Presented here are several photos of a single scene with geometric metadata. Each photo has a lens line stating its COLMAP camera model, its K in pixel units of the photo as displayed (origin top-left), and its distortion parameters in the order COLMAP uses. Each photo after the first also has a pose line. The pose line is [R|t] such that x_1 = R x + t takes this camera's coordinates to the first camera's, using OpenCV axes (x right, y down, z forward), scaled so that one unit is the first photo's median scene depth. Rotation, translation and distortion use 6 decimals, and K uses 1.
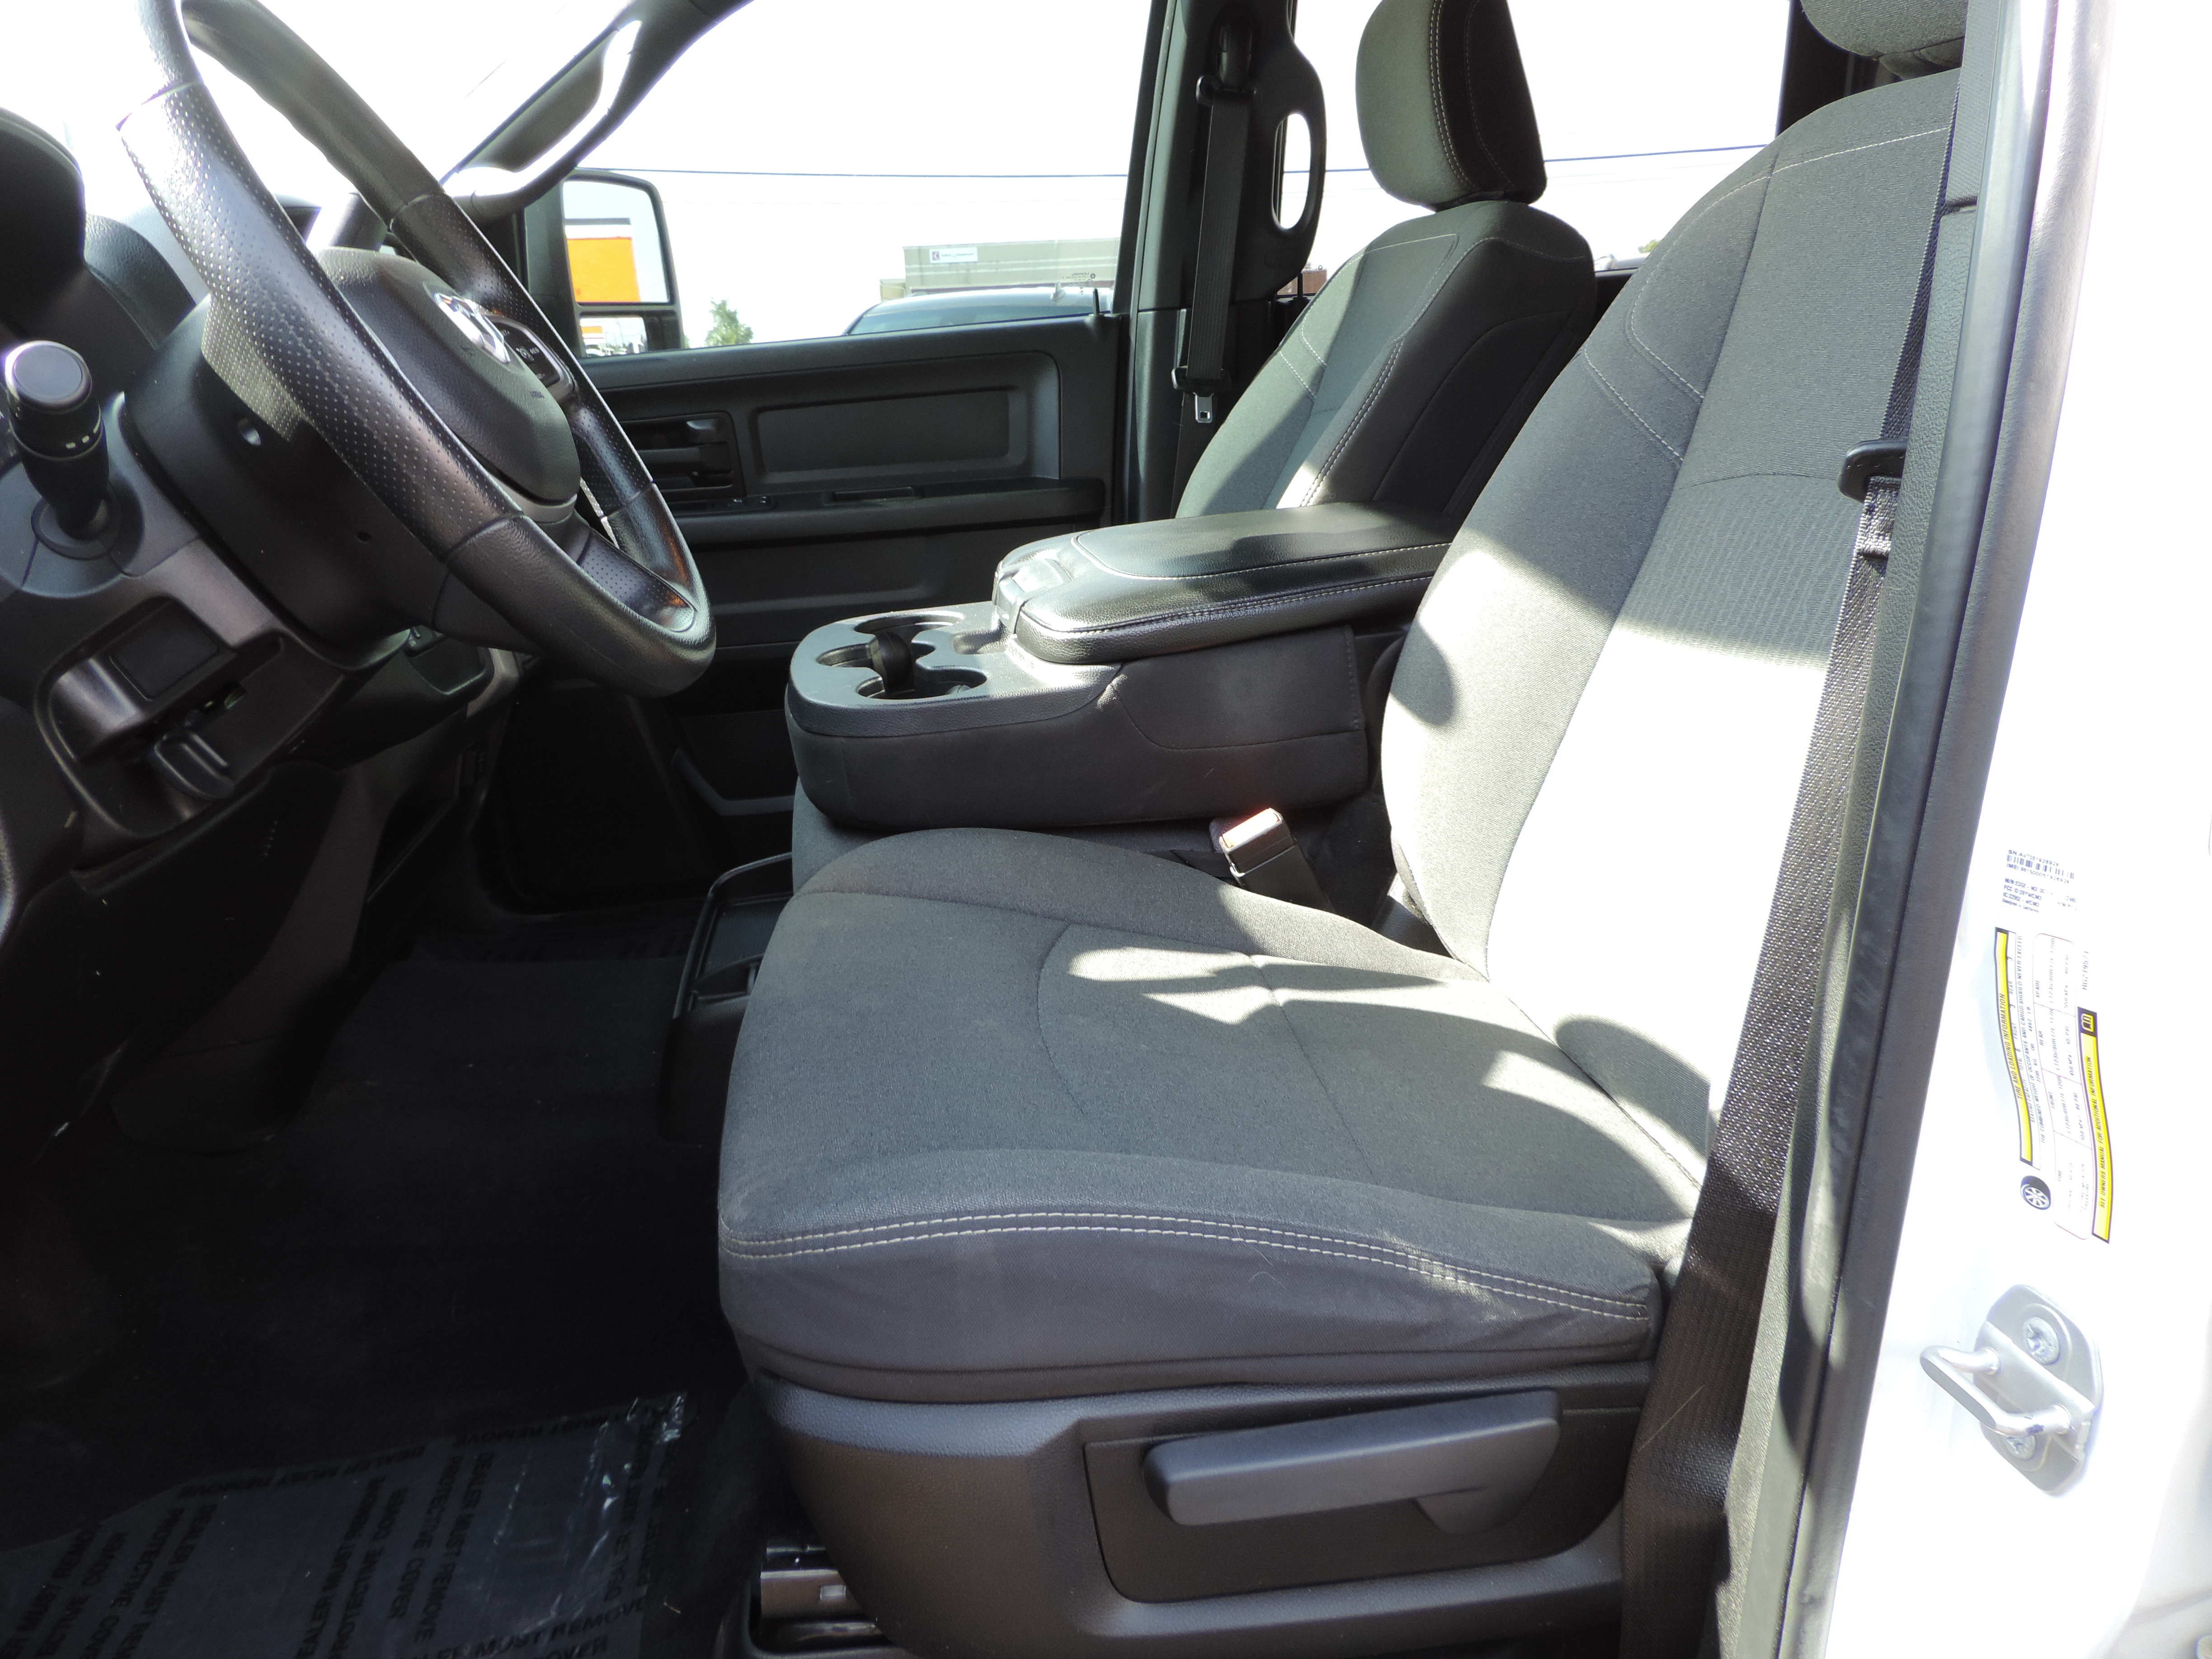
lens RADIAL K [[1549.6, 0, 1101.6], [0, 1549.6, 823.3], [0, 0, 1]] dist [-0.010228, -0.010342]
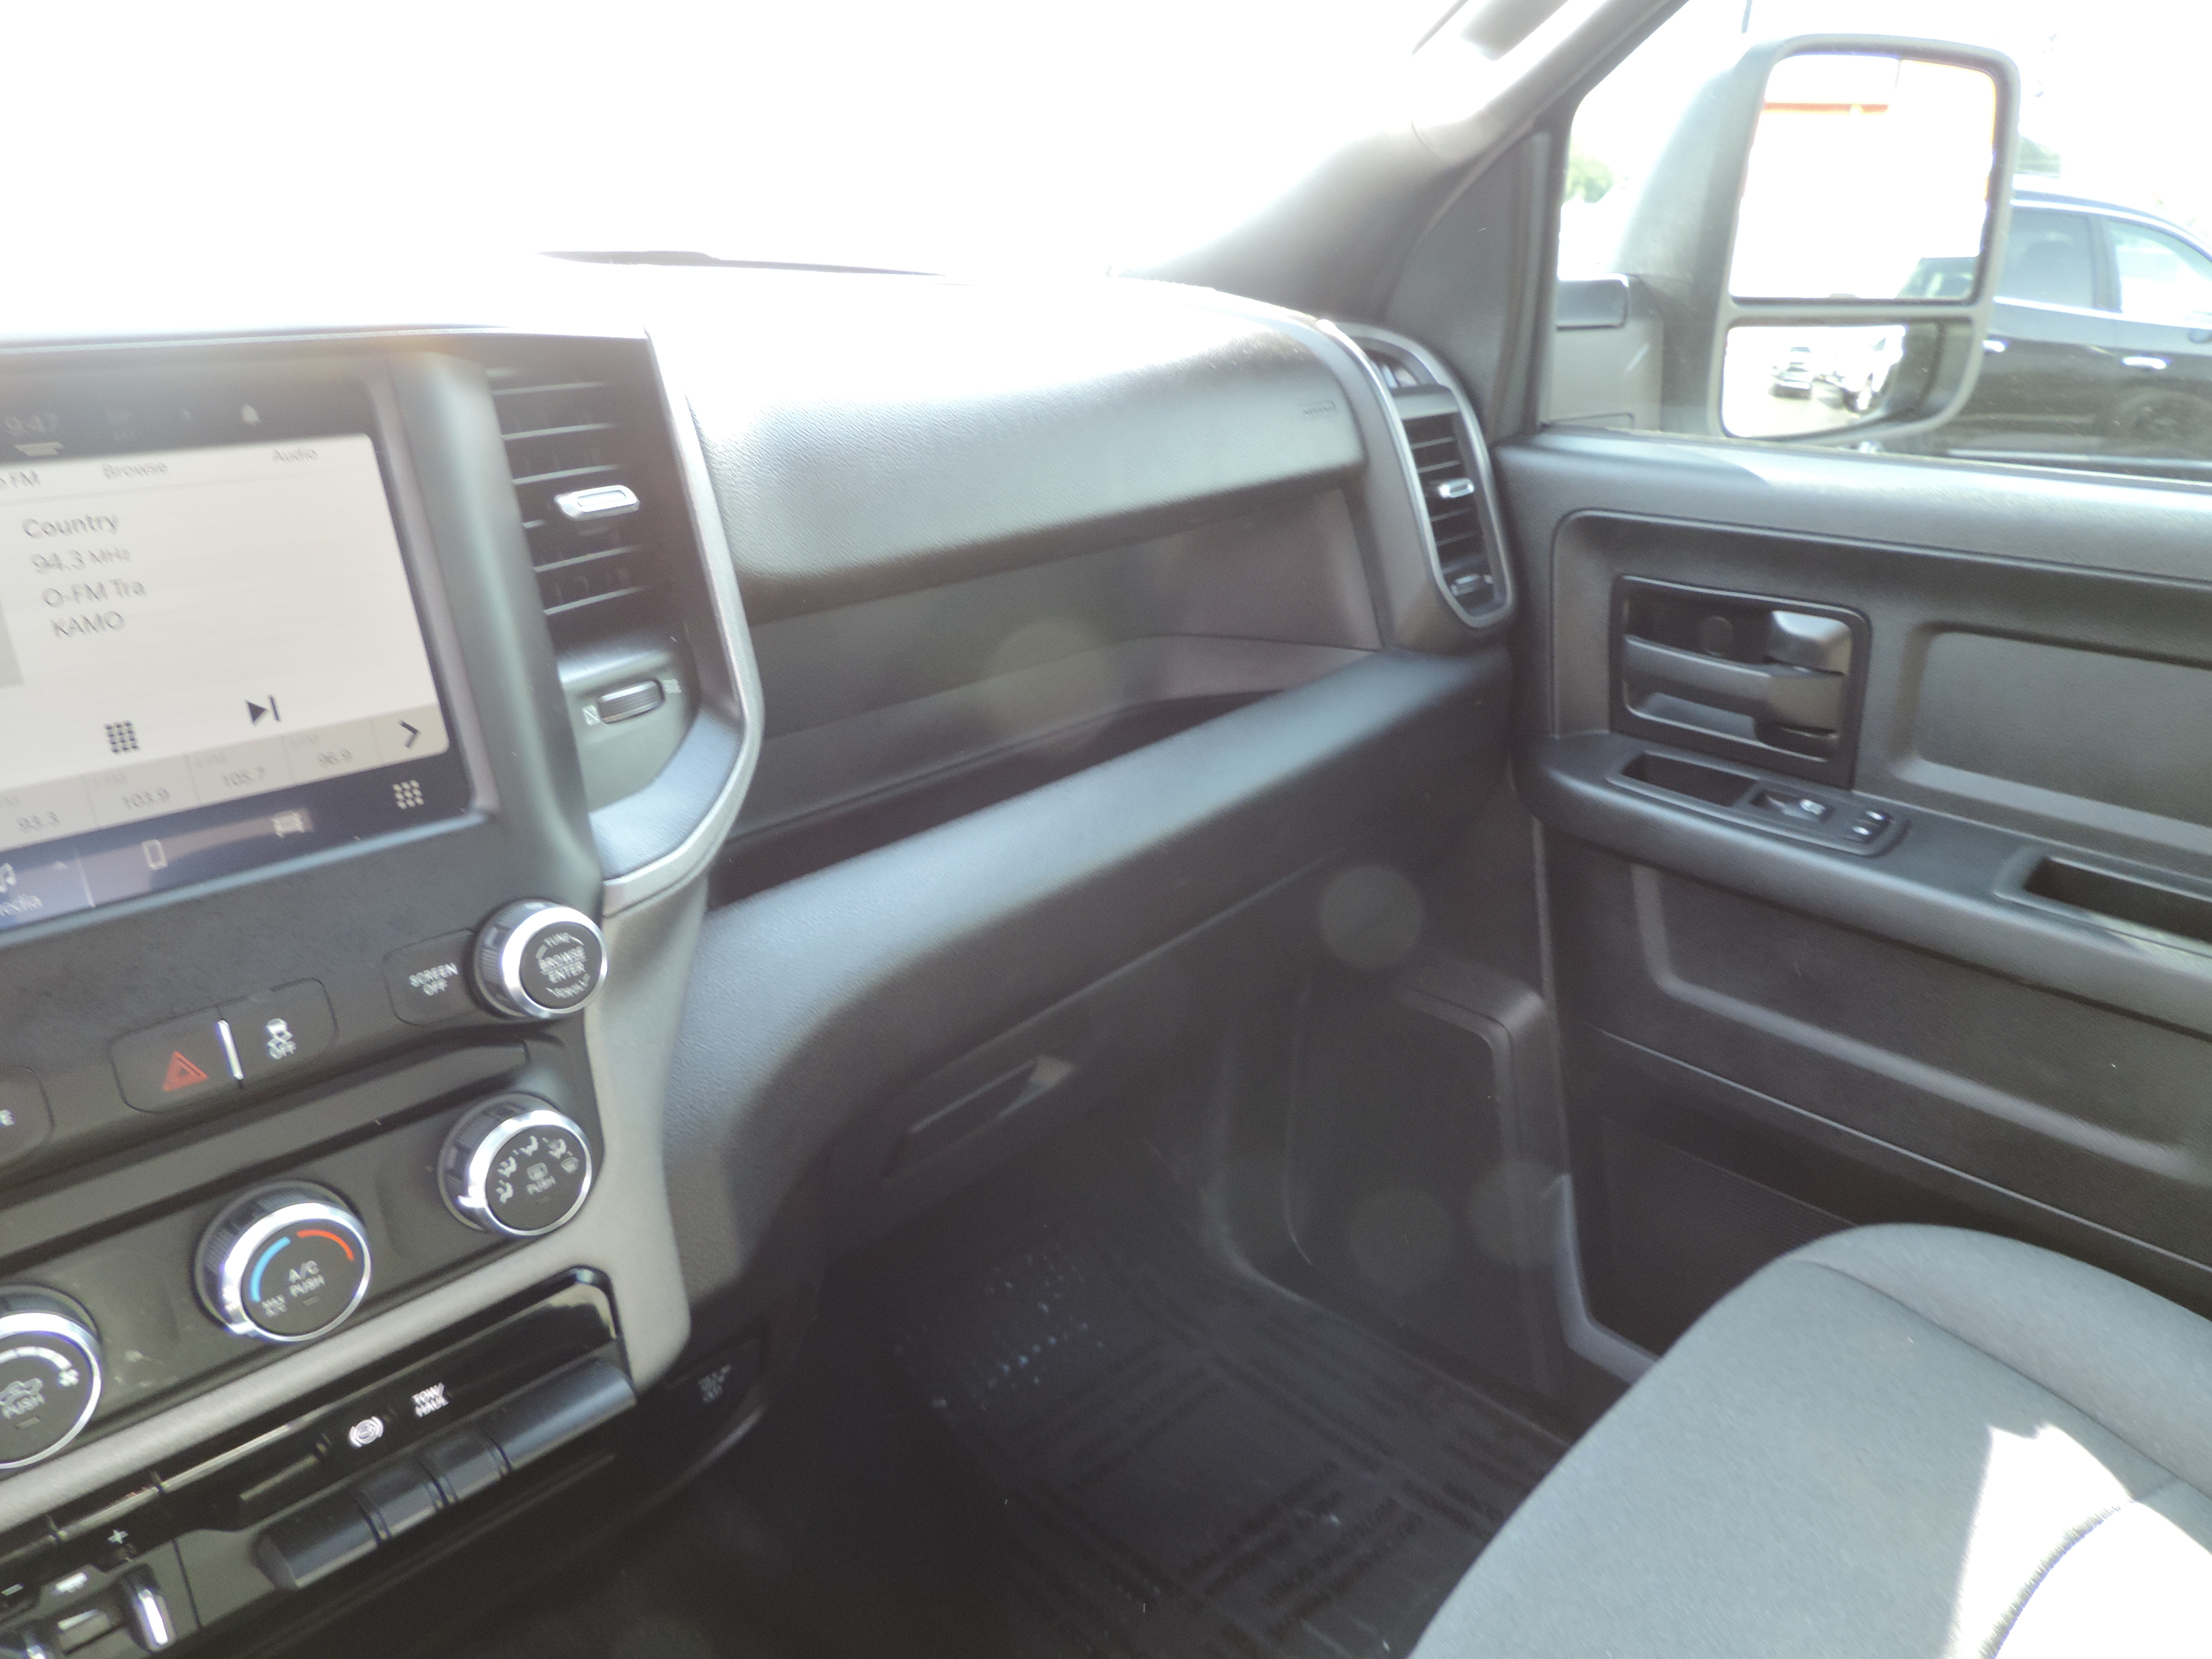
lens RADIAL K [[1555.2, 0, 1102.7], [0, 1555.2, 824.8], [0, 0, 1]] dist [-0.026898, 0.005285]
pose [[0.607279, 0.365205, -0.705576, -0.072891], [-0.286842, 0.928971, 0.233954, -0.455877], [0.740900, 0.060313, 0.668901, 0.990764]]
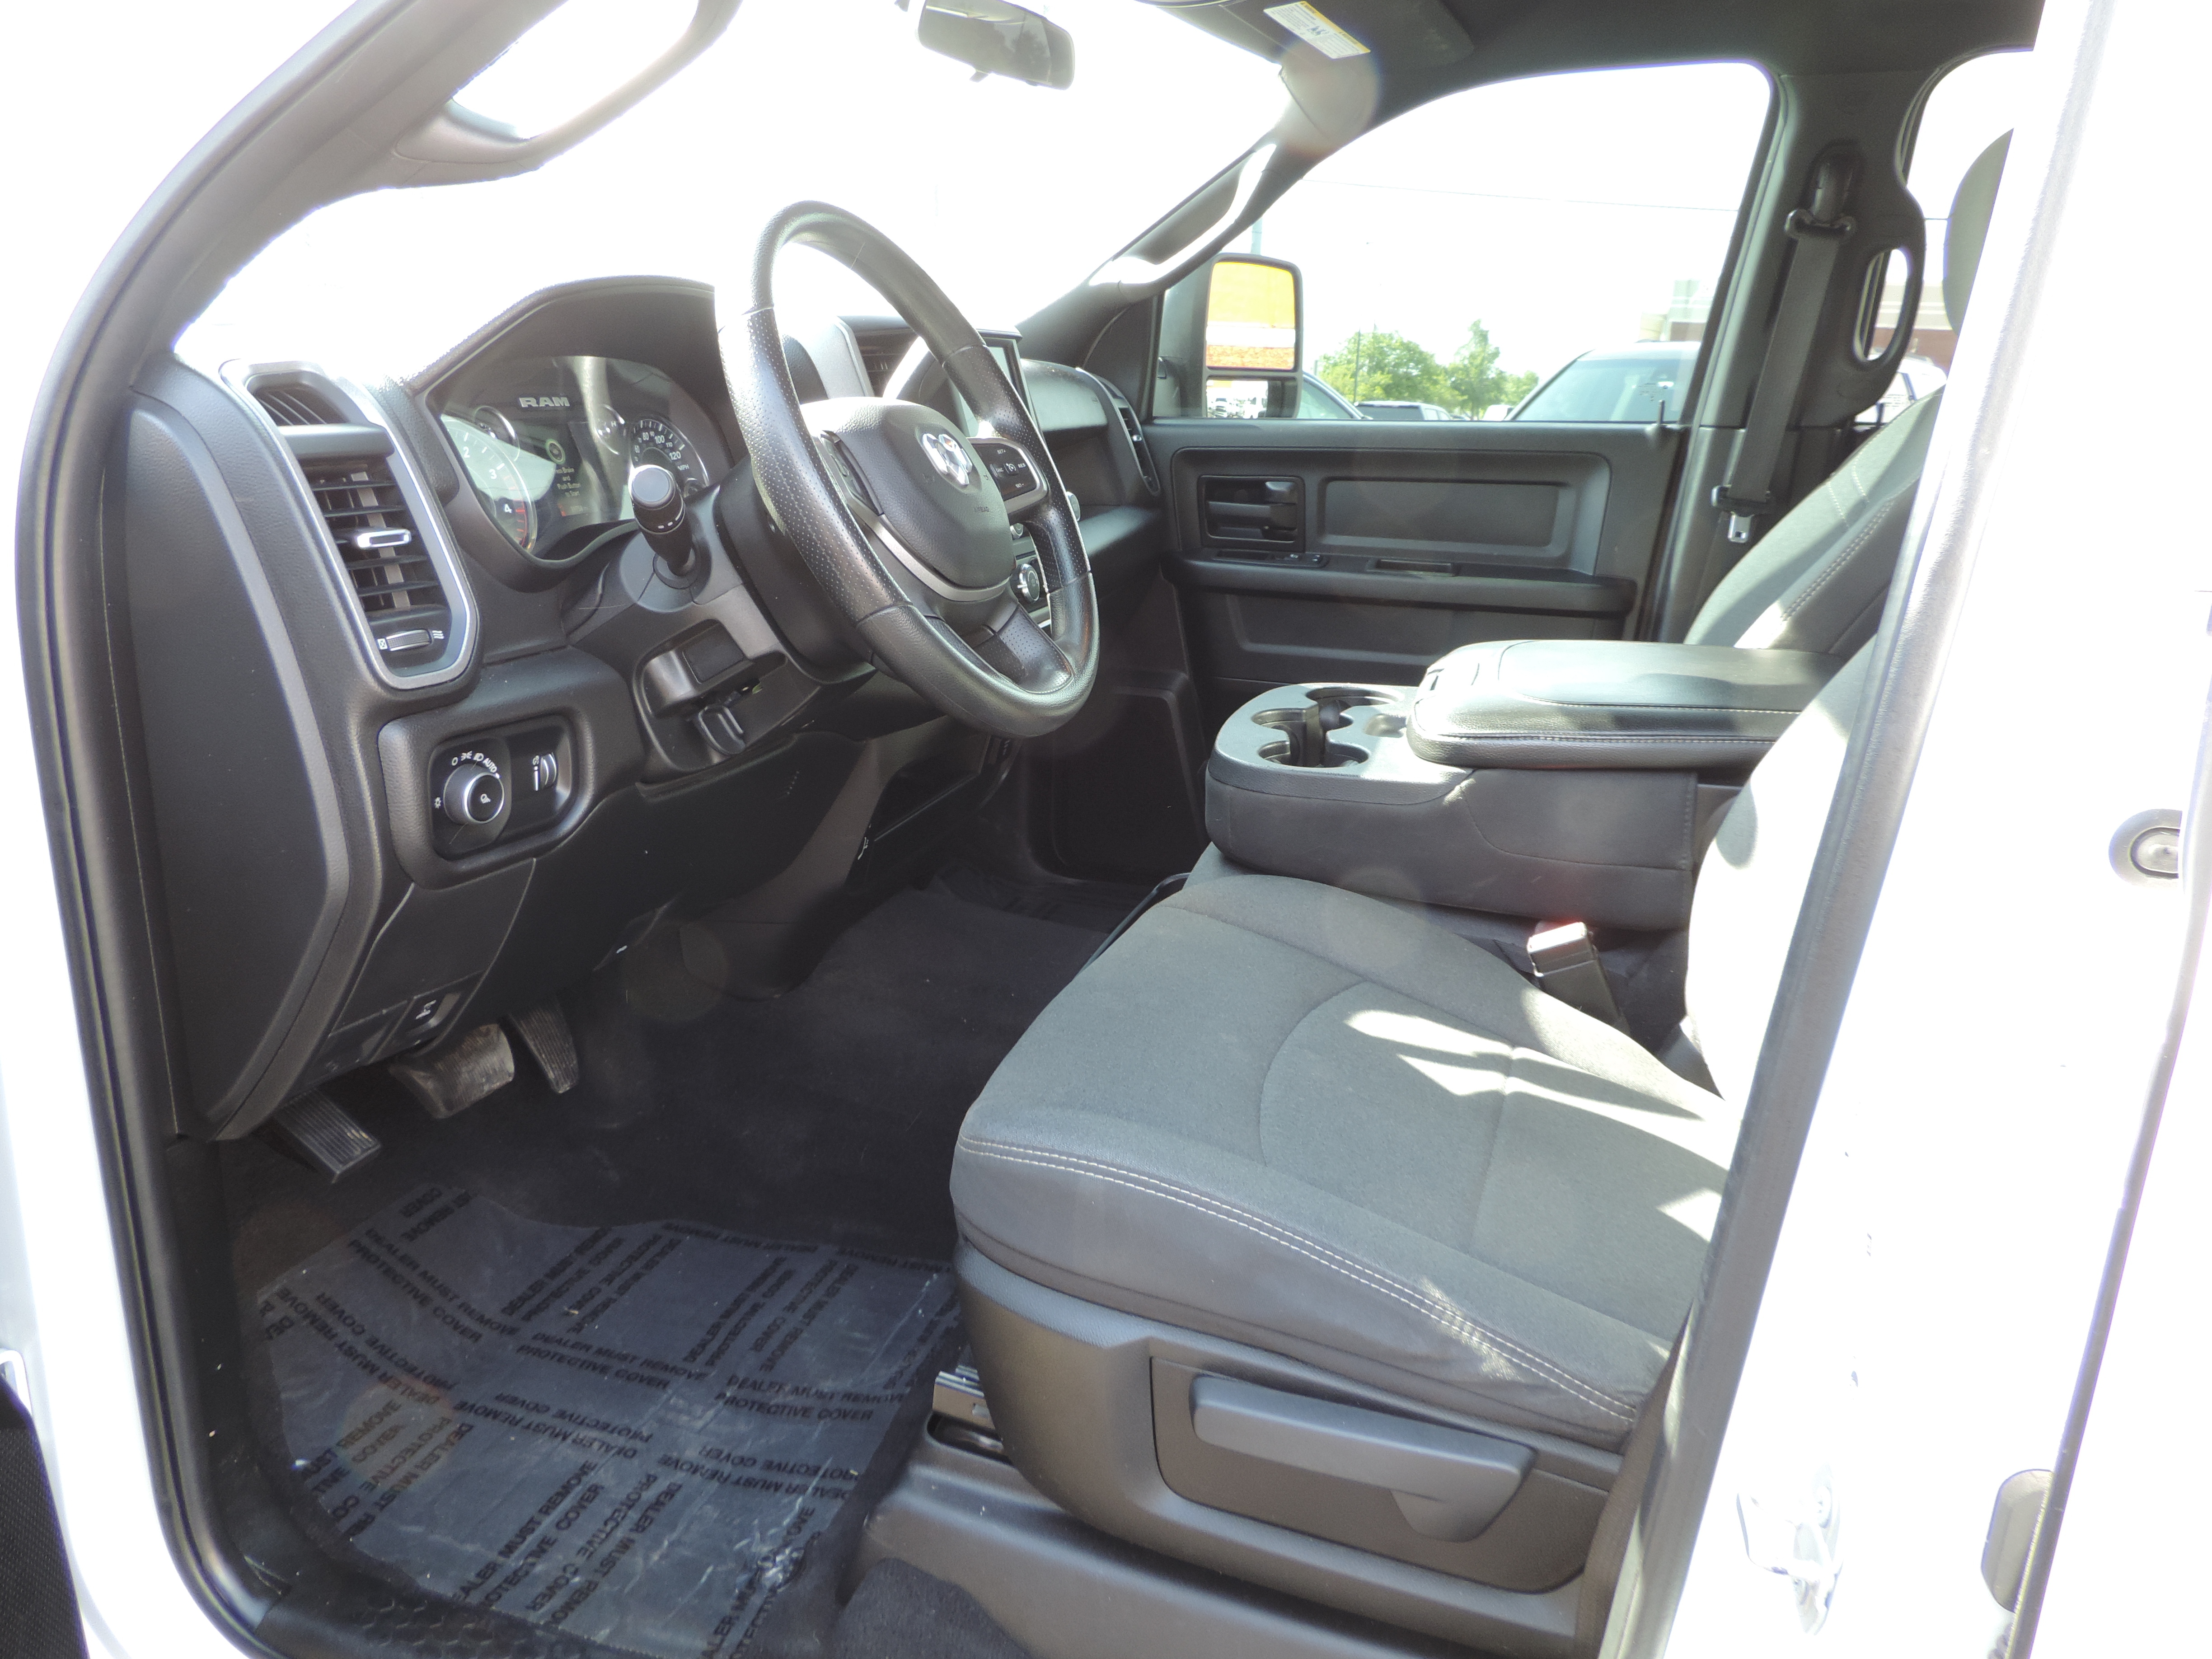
lens RADIAL K [[1555.2, 0, 1102.7], [0, 1555.2, 824.8], [0, 0, 1]] dist [-0.026898, 0.005285]
pose [[0.896951, 0.198078, -0.395276, 0.227224], [-0.202451, 0.978799, 0.031093, -0.043761], [0.393055, 0.052135, 0.918036, -0.147794]]
